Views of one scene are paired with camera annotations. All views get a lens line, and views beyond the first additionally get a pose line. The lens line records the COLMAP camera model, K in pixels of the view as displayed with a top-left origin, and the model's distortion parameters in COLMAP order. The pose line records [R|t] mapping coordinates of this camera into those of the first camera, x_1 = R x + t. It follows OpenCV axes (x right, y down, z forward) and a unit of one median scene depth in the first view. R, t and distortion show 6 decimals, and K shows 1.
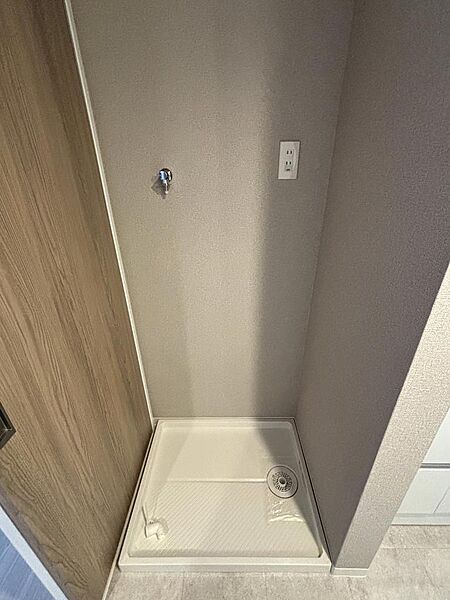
lens RADIAL K [[267.2, 0, 226.3], [0, 267.2, 299.9], [0, 0, 1]] dist [0.003549, 0.000520]
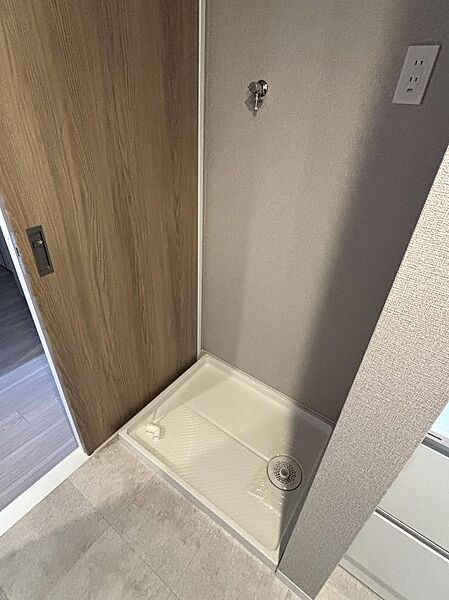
lens RADIAL K [[310.2, 0, 224.0], [0, 310.2, 299.7], [0, 0, 1]] dist [-0.000071, 0.000799]
pose [[0.816004, 0.363623, -0.449351, 0.396377], [-0.313382, 0.931494, 0.184692, 0.036926], [0.485726, -0.009891, 0.874055, 0.031448]]
